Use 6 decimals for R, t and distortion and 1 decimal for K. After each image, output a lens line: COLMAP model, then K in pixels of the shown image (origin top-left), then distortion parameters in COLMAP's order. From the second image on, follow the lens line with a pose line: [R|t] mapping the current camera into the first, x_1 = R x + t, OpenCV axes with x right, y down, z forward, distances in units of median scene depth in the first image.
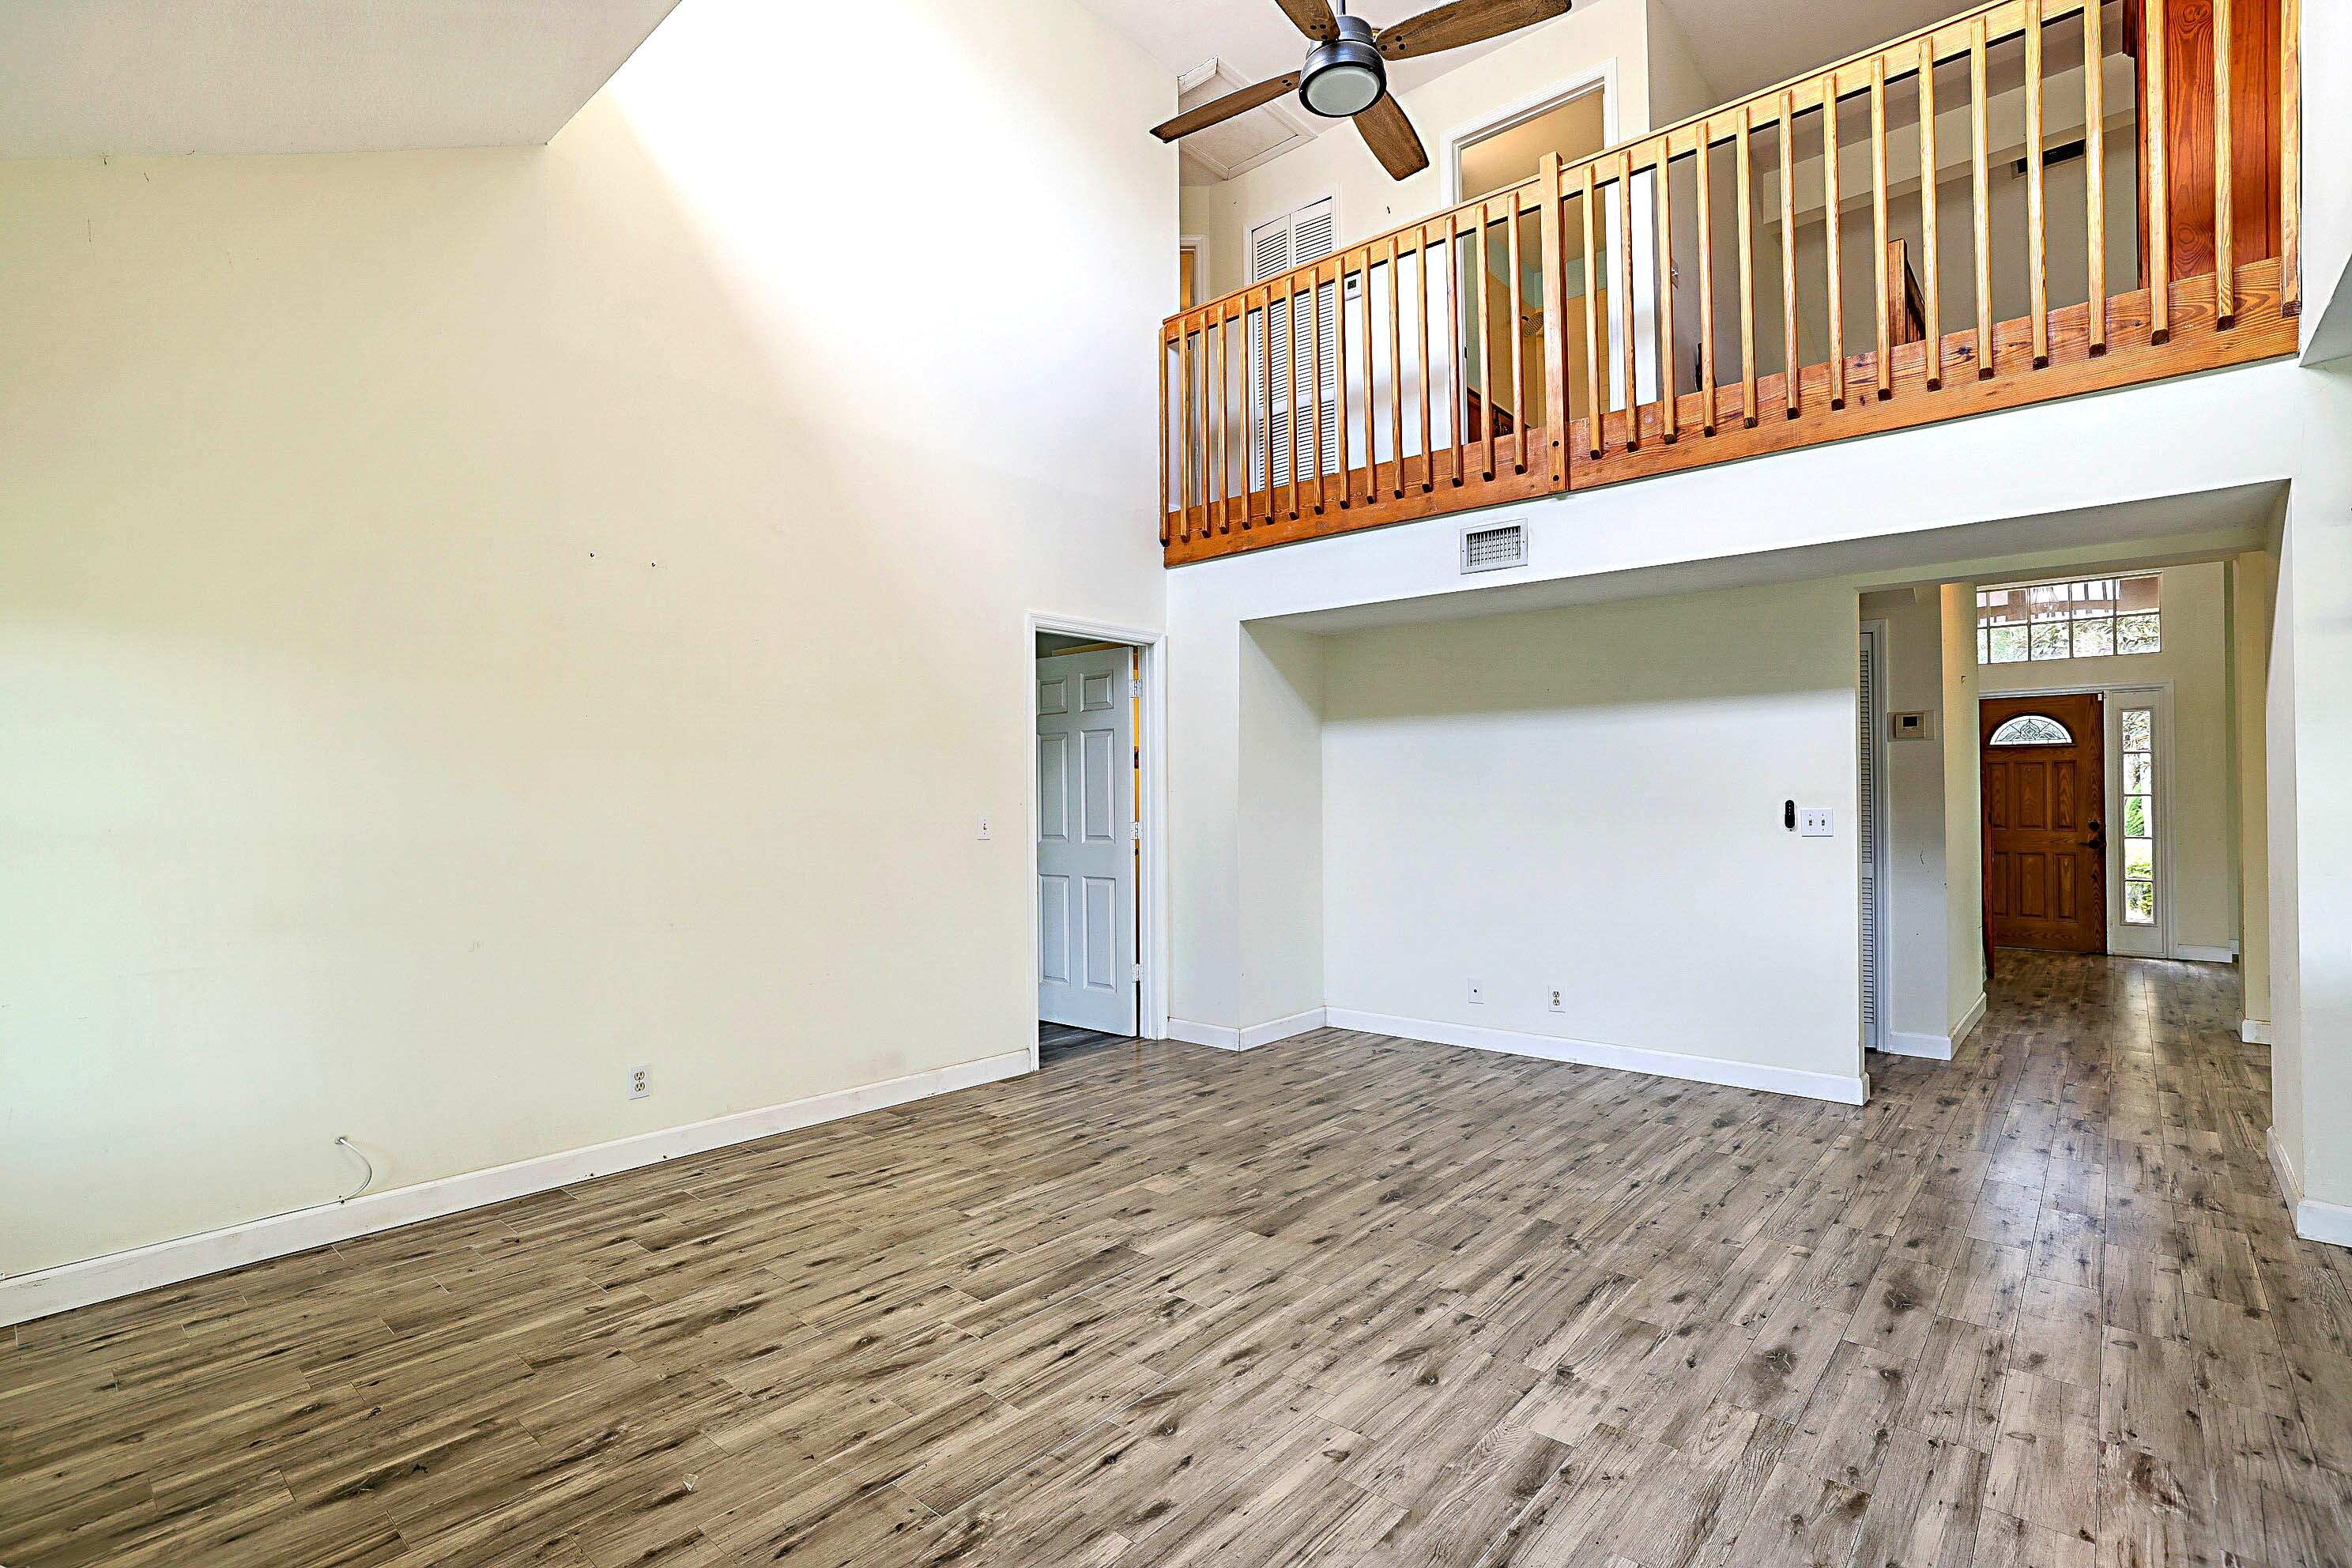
lens RADIAL K [[1111.1, 0, 1176.0], [0, 1111.1, 784.0], [0, 0, 1]] dist [0.012637, -0.000019]
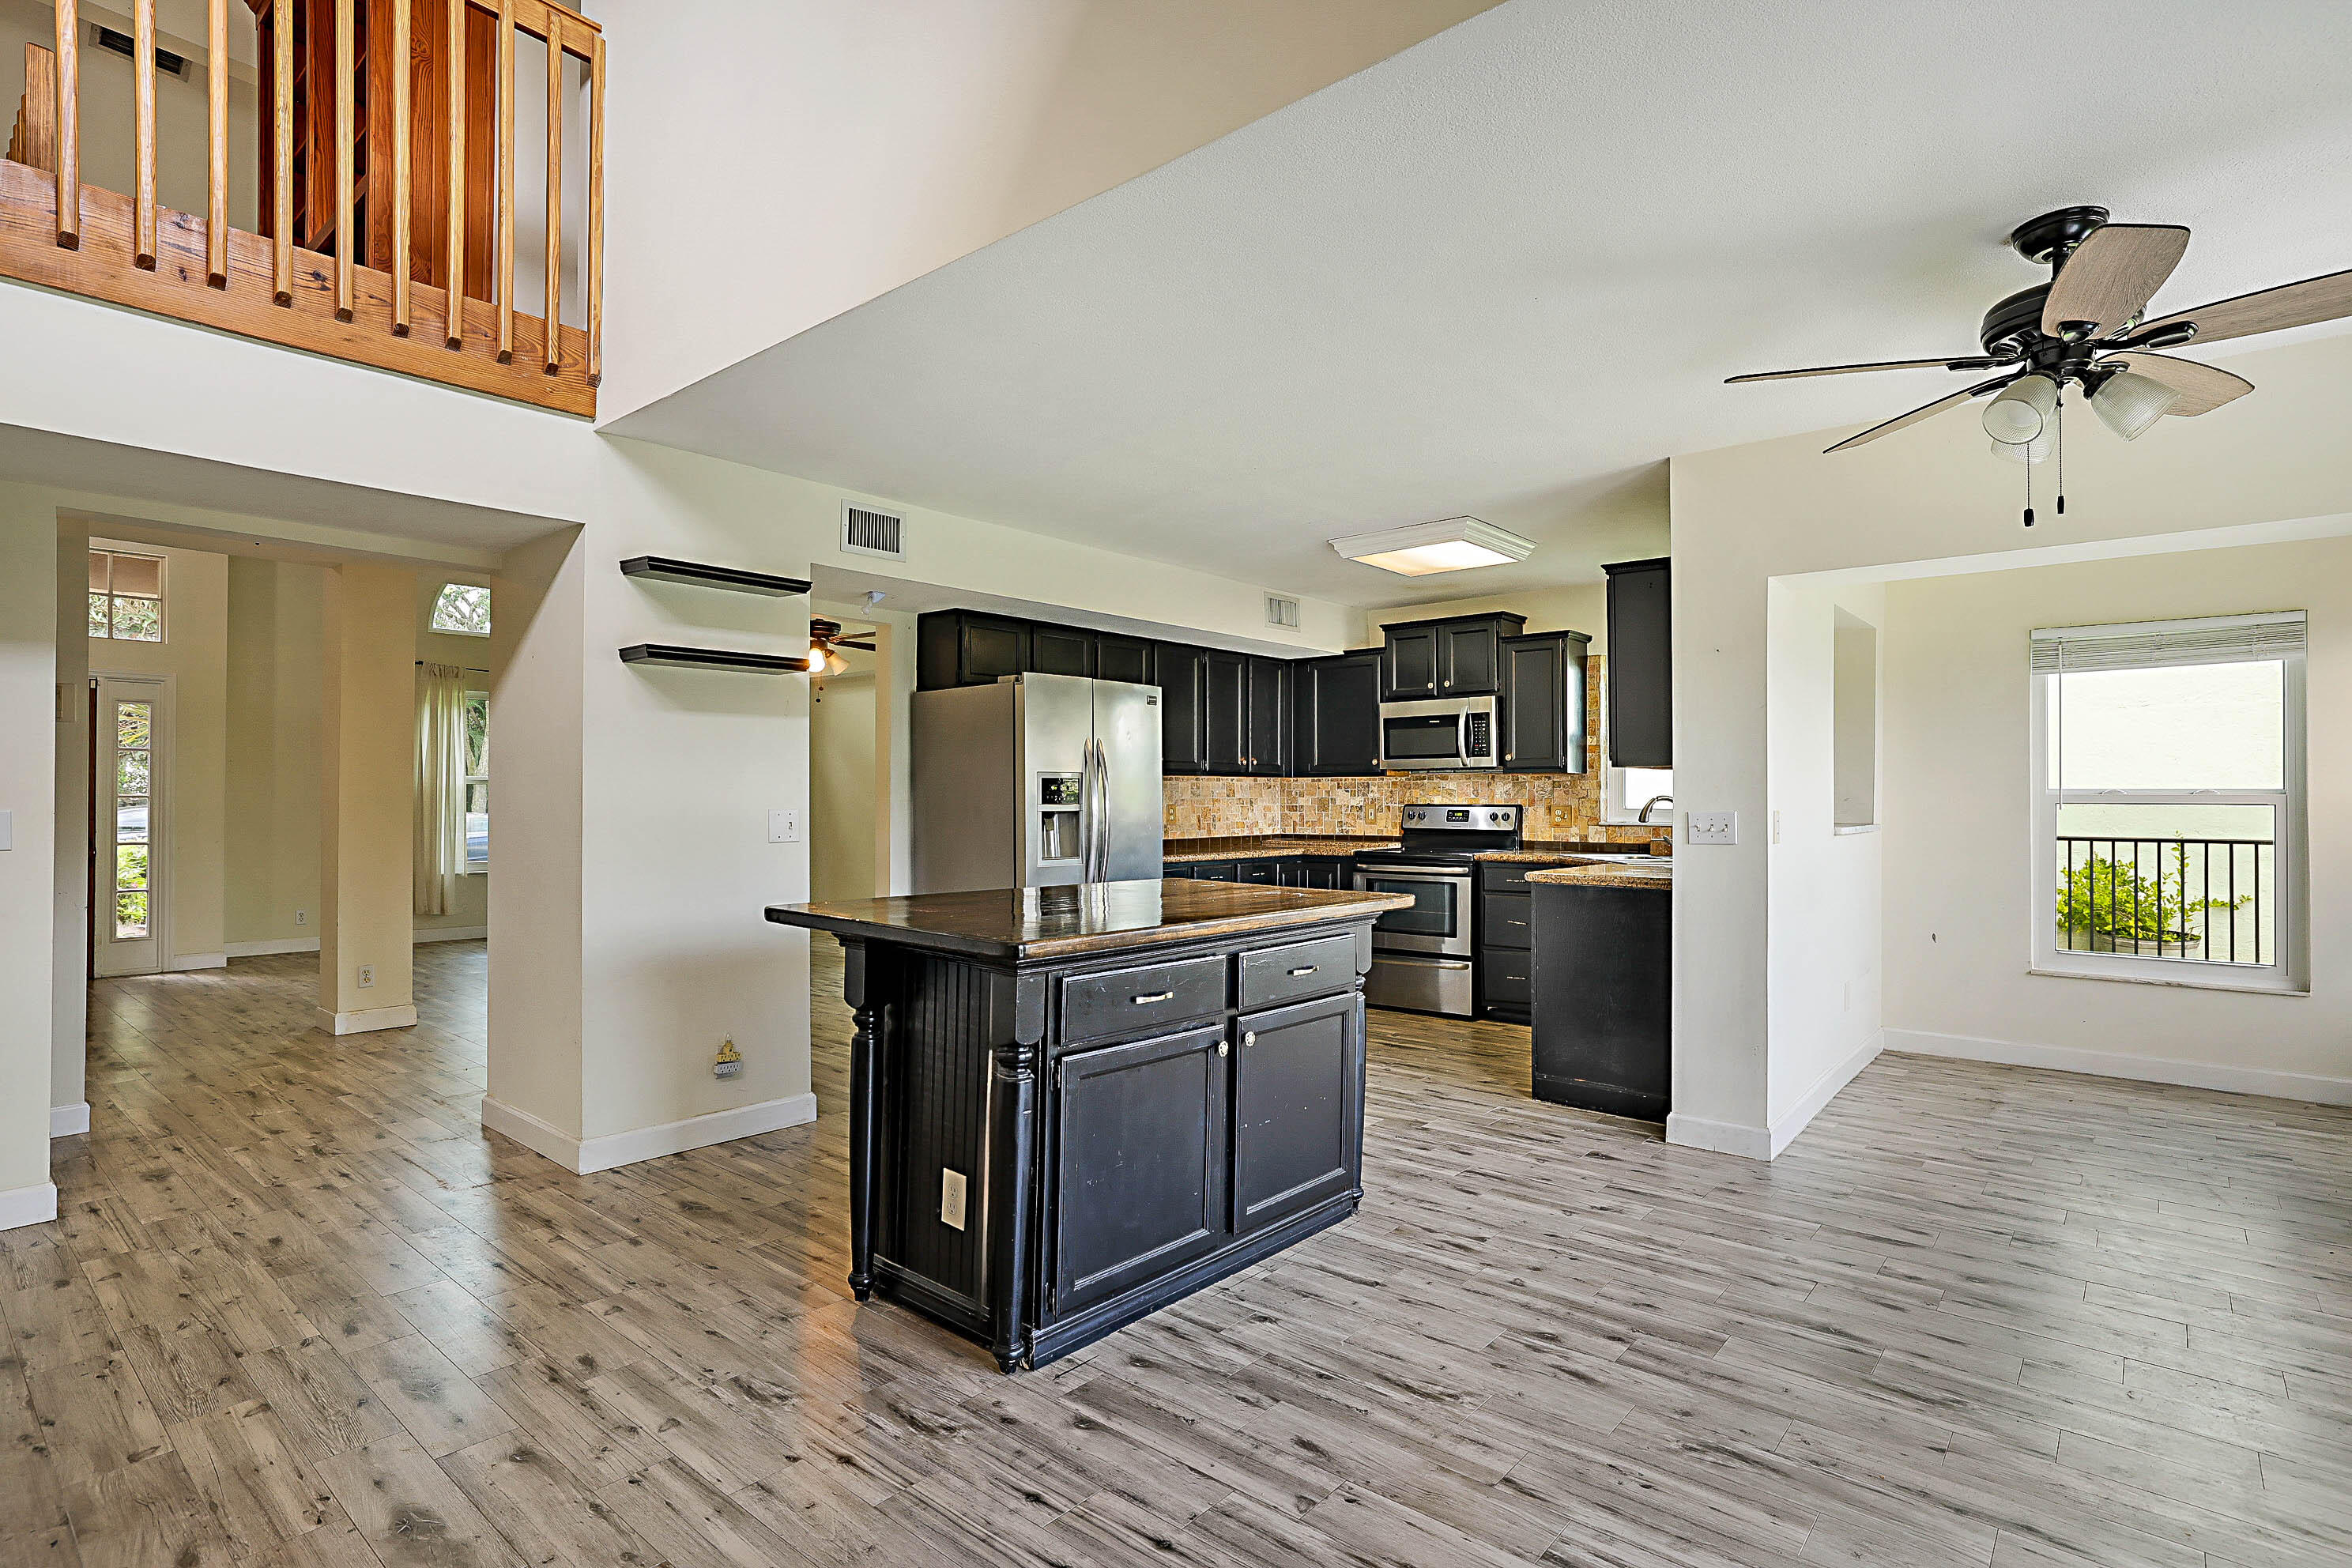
lens RADIAL K [[1172.0, 0, 1172.3], [0, 1172.0, 793.2], [0, 0, 1]] dist [-0.001818, 0.002130]
pose [[-0.003351, 0.009096, 0.999953, -0.248595], [-0.014613, 0.999851, -0.009144, 0.009928], [-0.999888, -0.014643, -0.003218, 0.442161]]
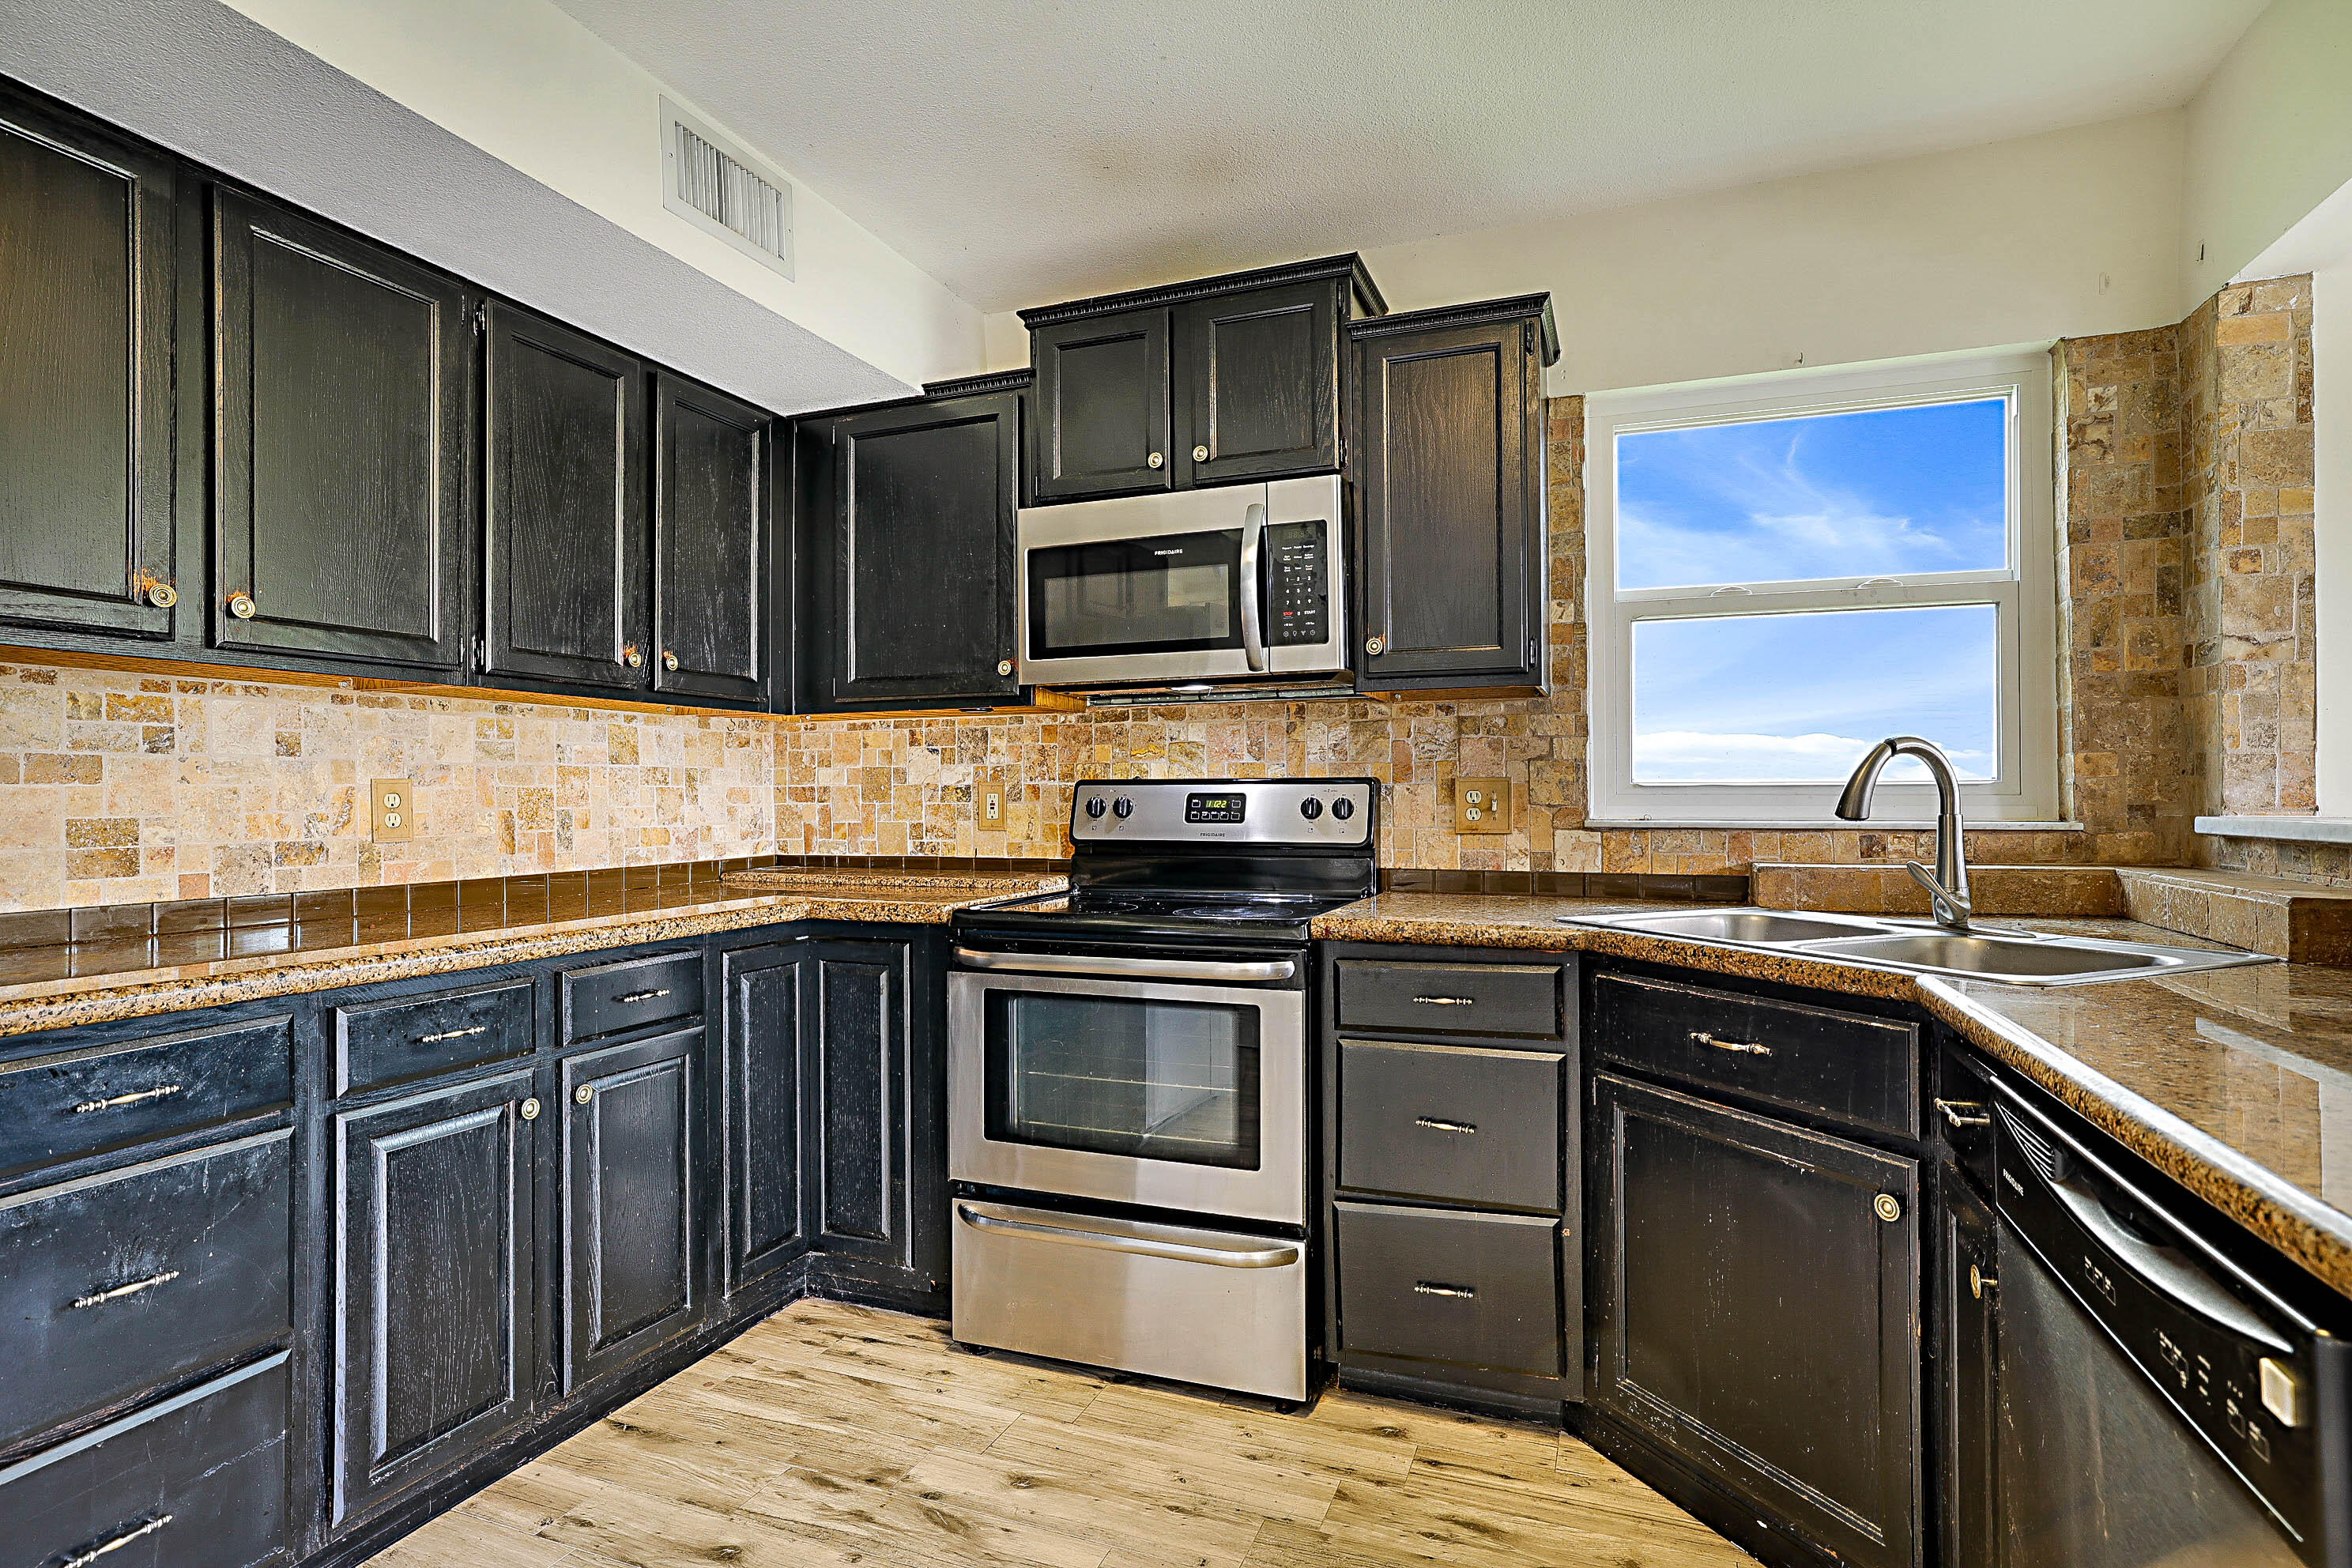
lens RADIAL K [[1172.0, 0, 1172.3], [0, 1172.0, 793.2], [0, 0, 1]] dist [-0.001818, 0.002130]
pose [[-0.335558, 0.008015, 0.941985, 1.324428], [-0.008215, 0.999901, -0.011435, 0.025641], [-0.941984, -0.011575, -0.335459, 0.190255]]
